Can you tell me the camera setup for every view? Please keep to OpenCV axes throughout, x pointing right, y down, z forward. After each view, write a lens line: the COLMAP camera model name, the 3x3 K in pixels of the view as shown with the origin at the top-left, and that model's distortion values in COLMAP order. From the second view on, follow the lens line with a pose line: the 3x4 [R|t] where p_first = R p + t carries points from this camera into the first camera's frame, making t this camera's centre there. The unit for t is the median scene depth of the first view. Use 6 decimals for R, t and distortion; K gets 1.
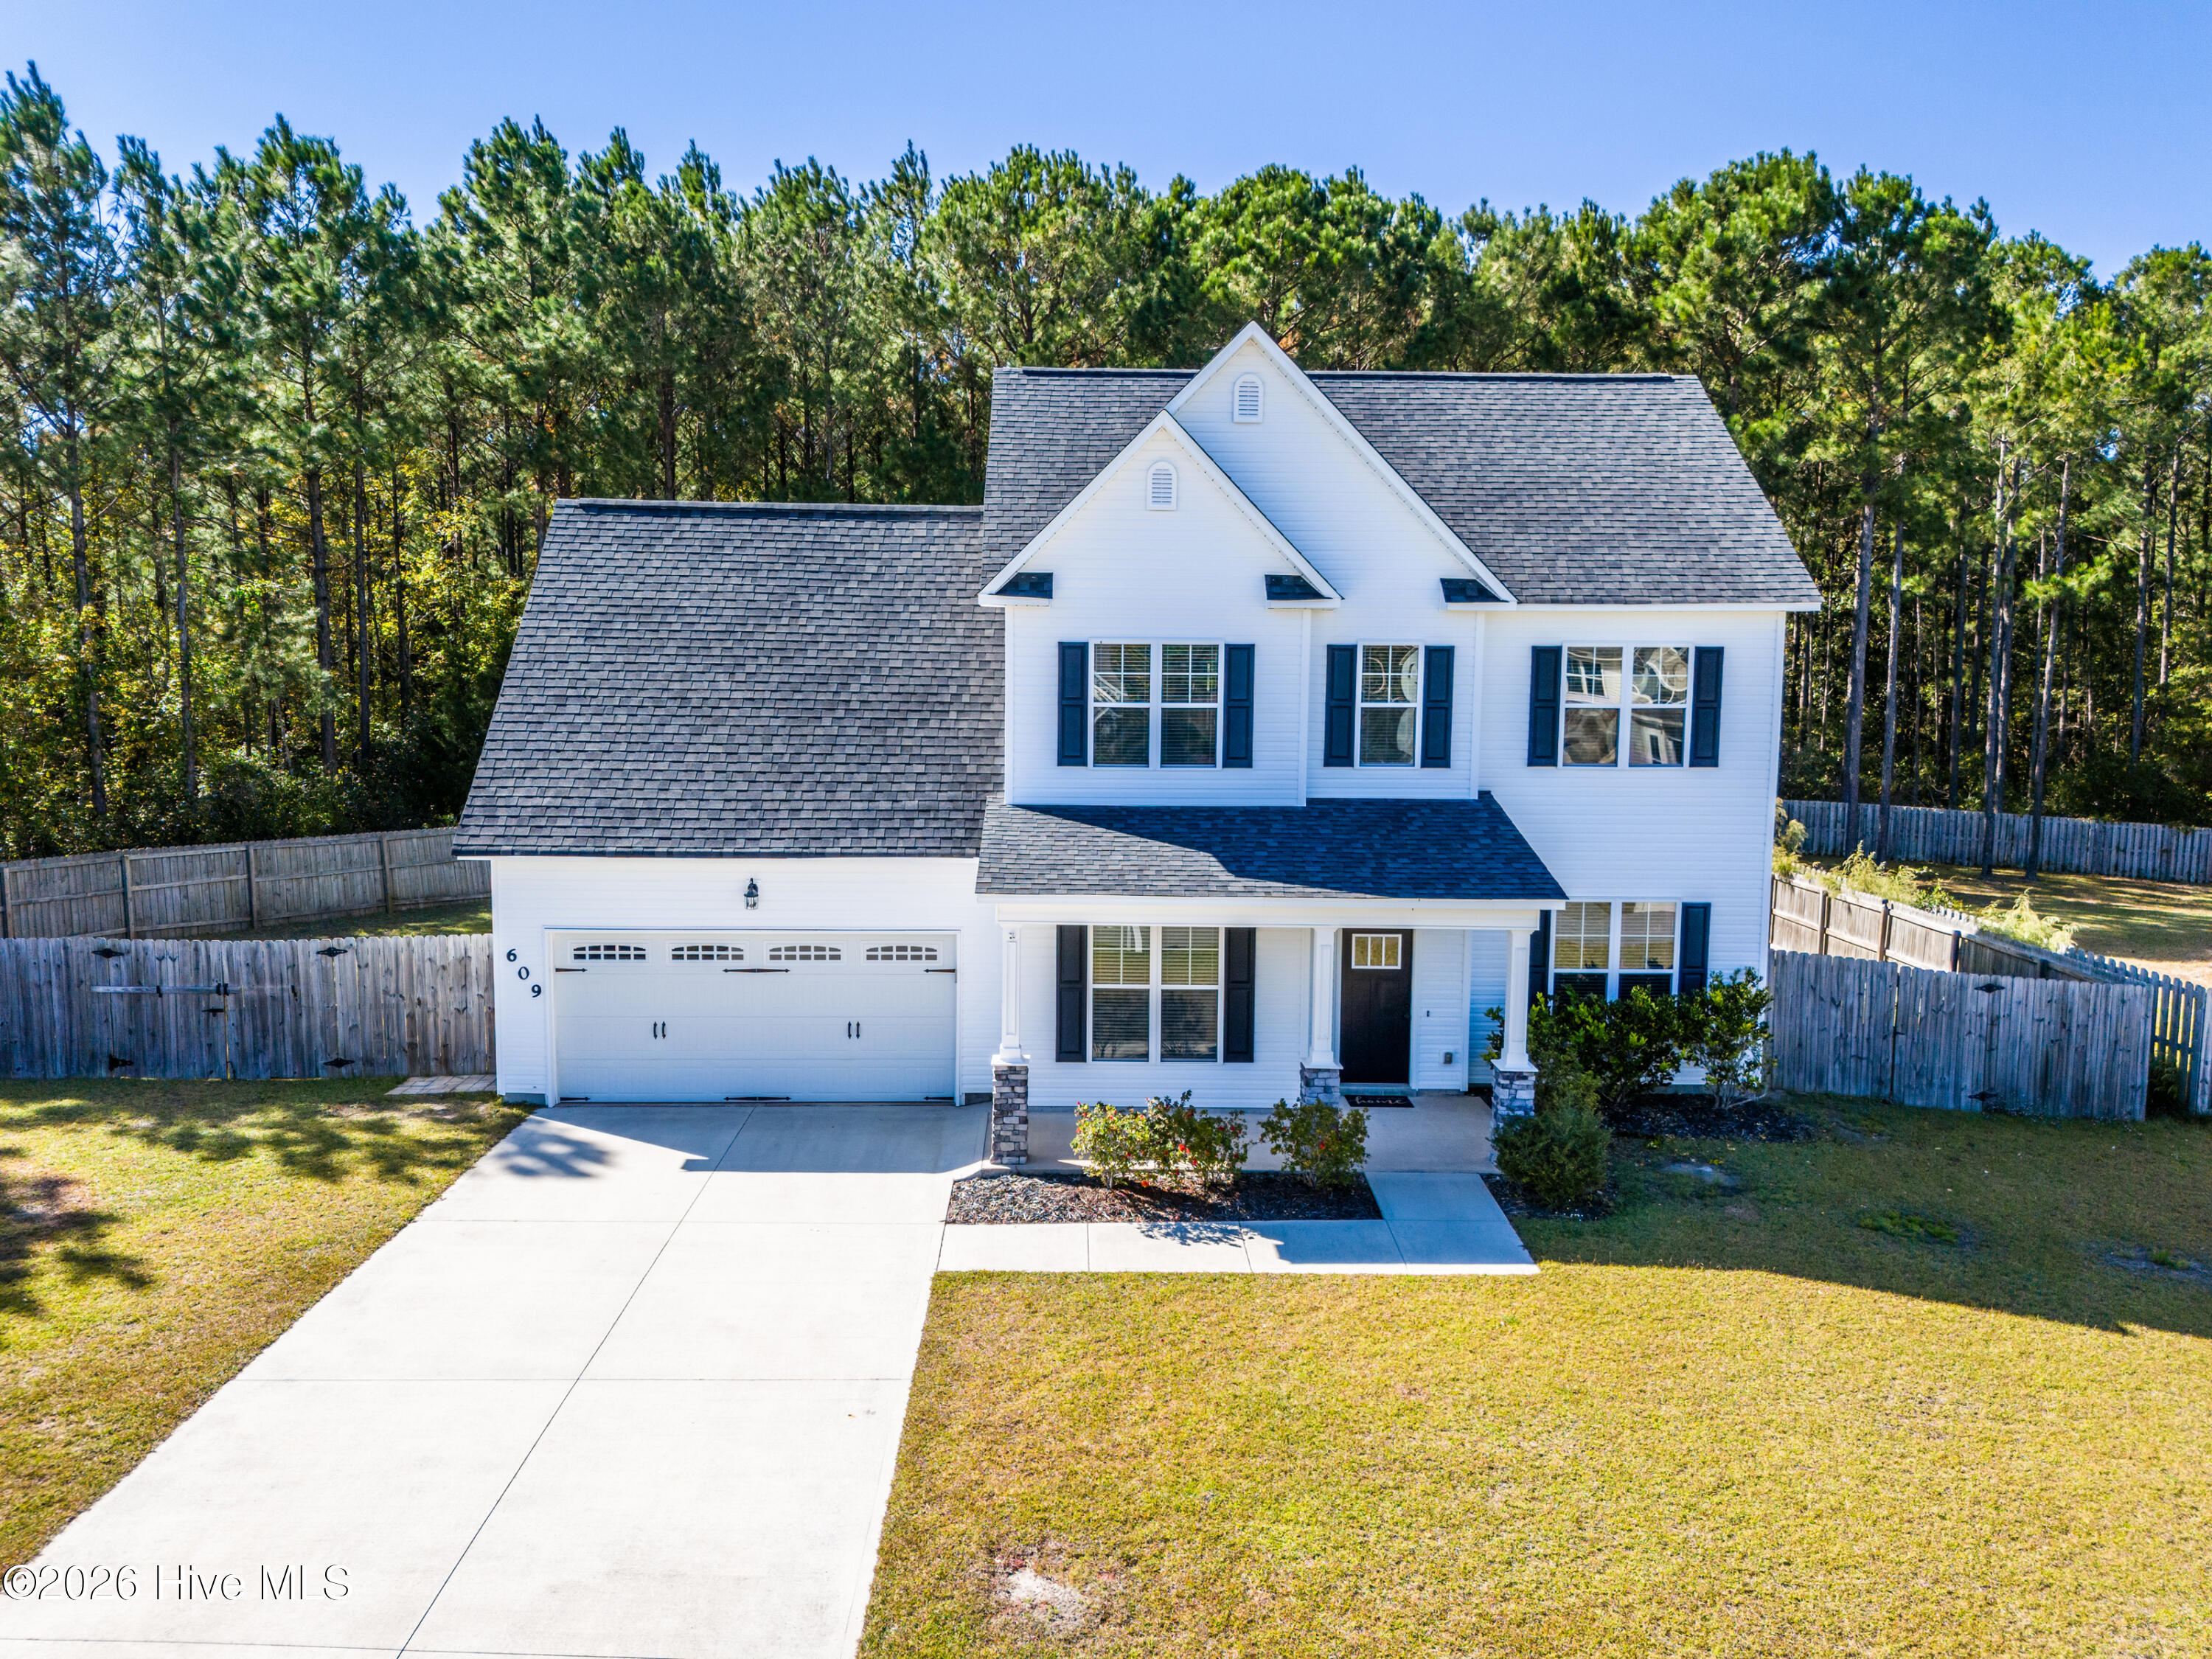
lens RADIAL K [[1666.5, 0, 1124.1], [0, 1666.5, 701.9], [0, 0, 1]] dist [0.006130, -0.003418]
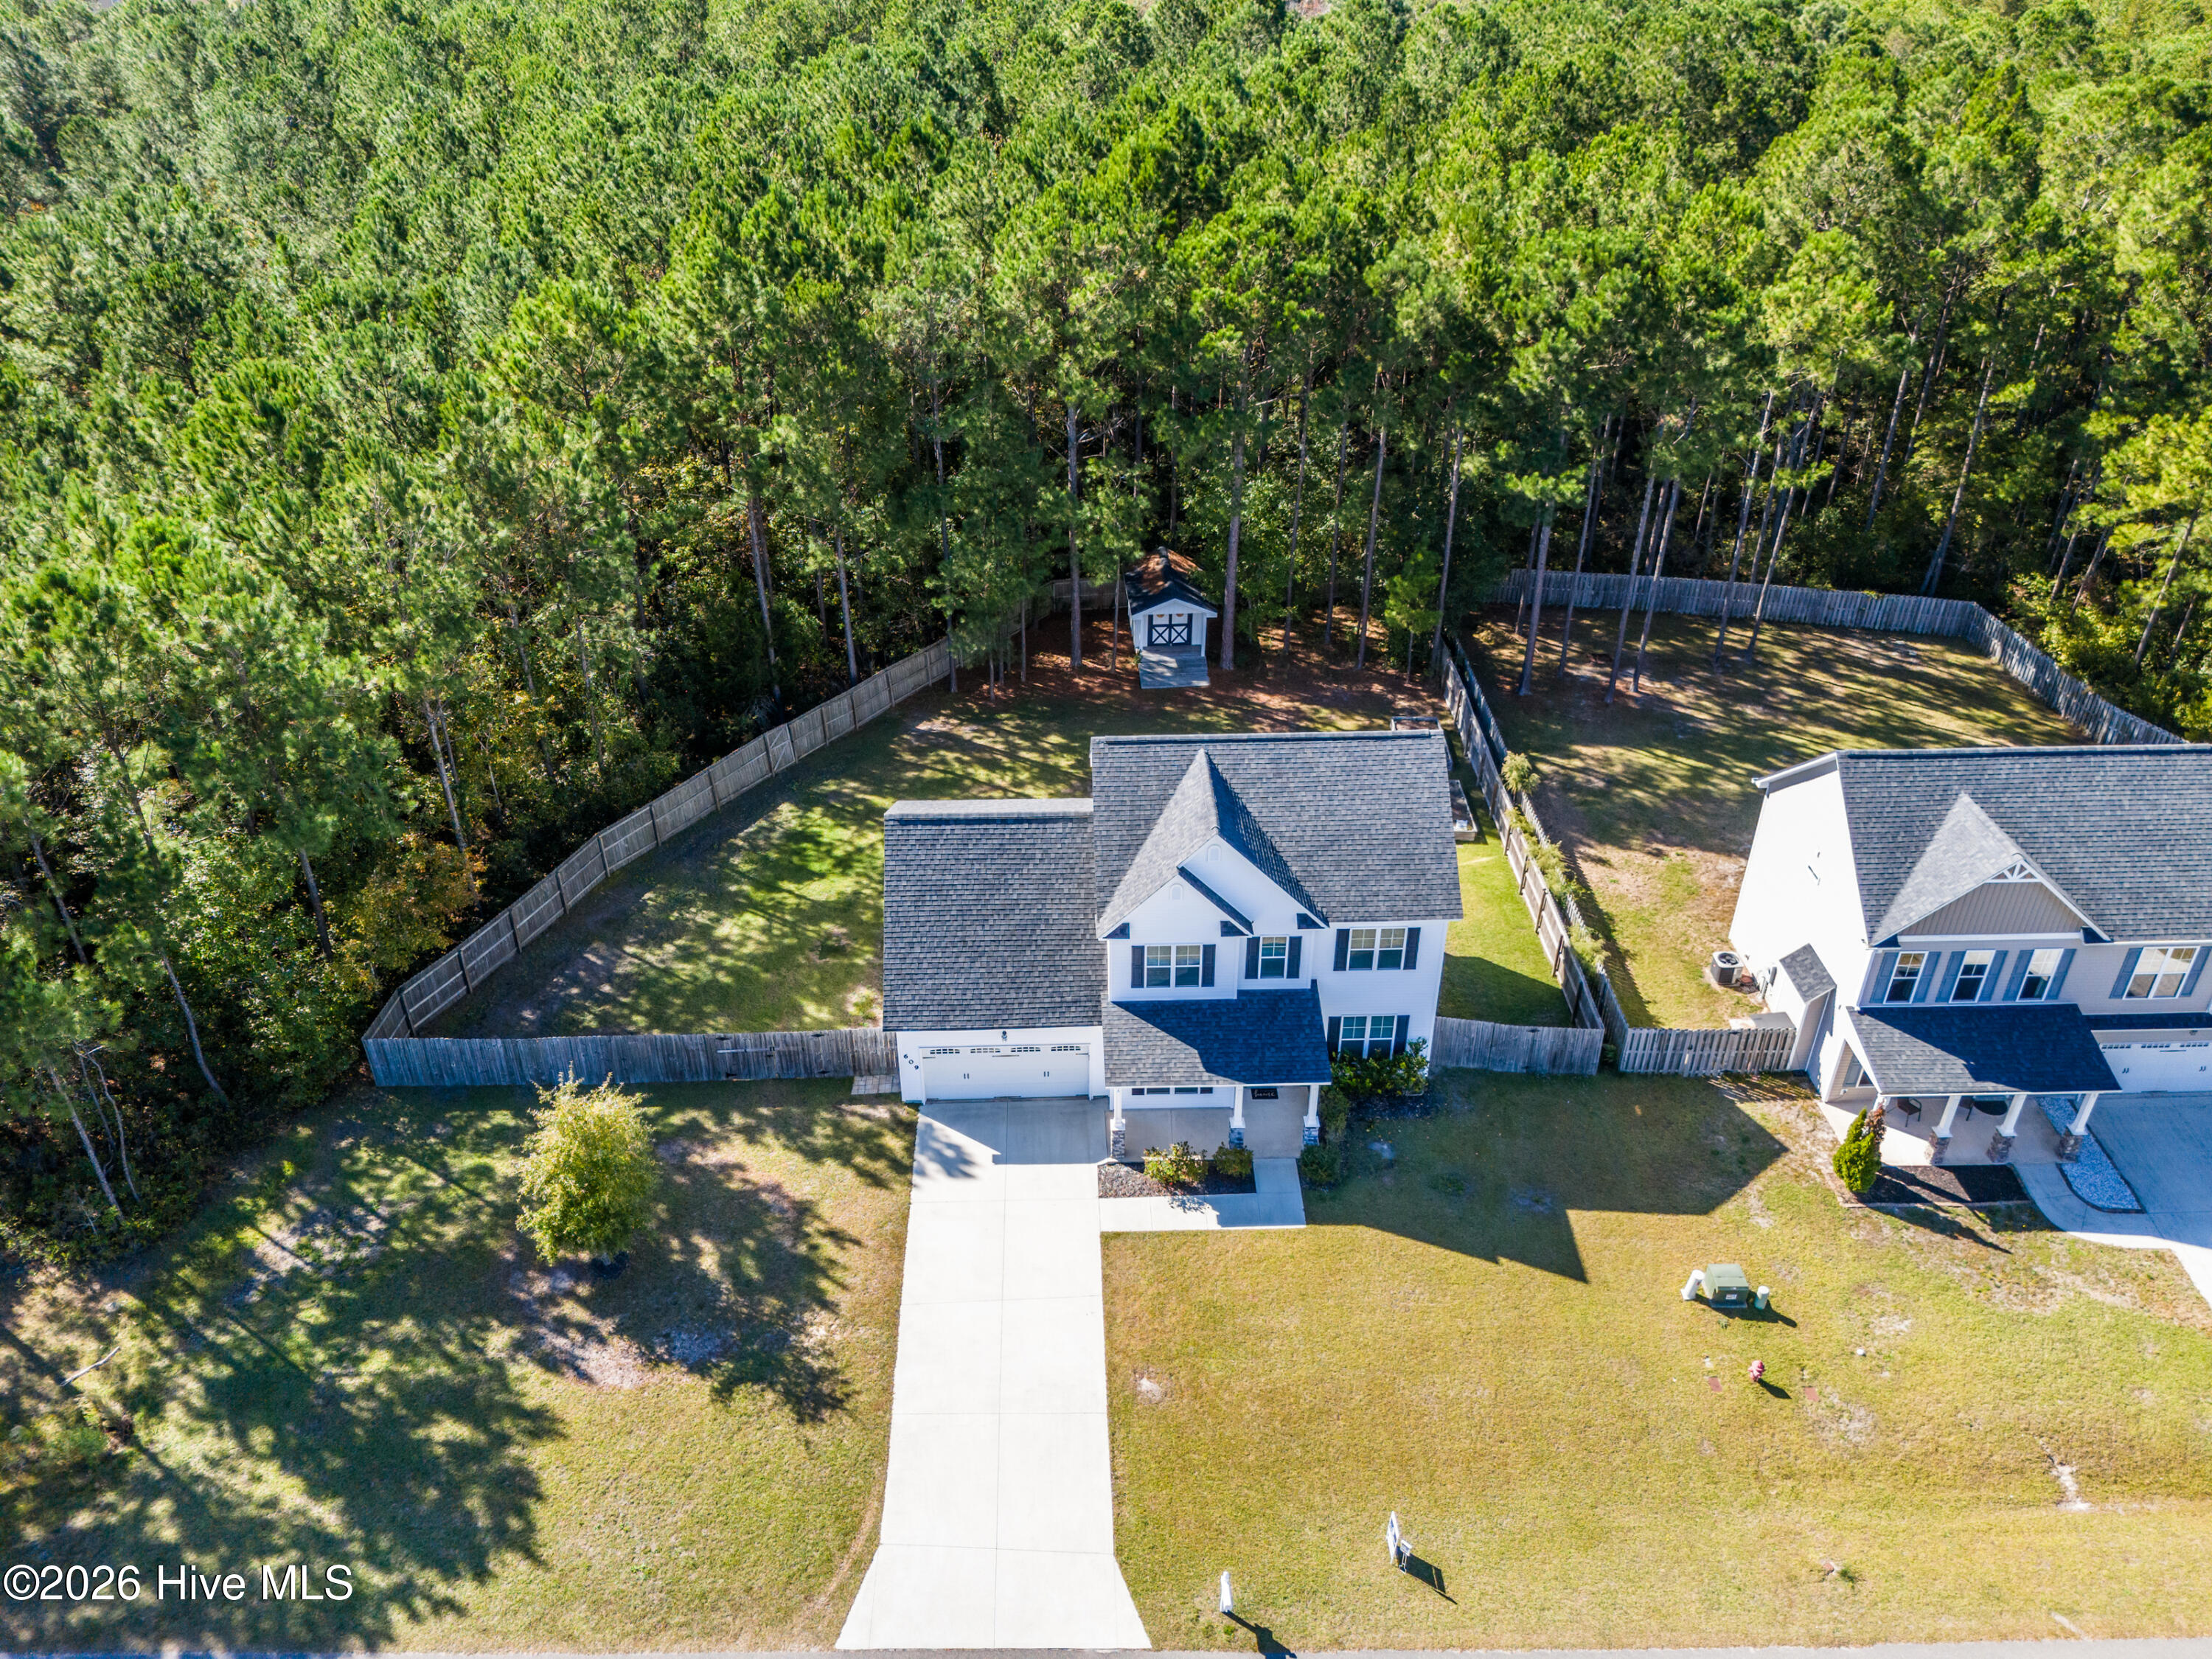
lens RADIAL K [[1790.2, 0, 1128.3], [0, 1790.2, 630.4], [0, 0, 1]] dist [0.064729, -0.070173]
pose [[0.999920, -0.009558, 0.008250, -0.062075], [0.005268, 0.909633, 0.415380, -1.514752], [-0.011475, -0.415303, 0.909611, -1.132816]]
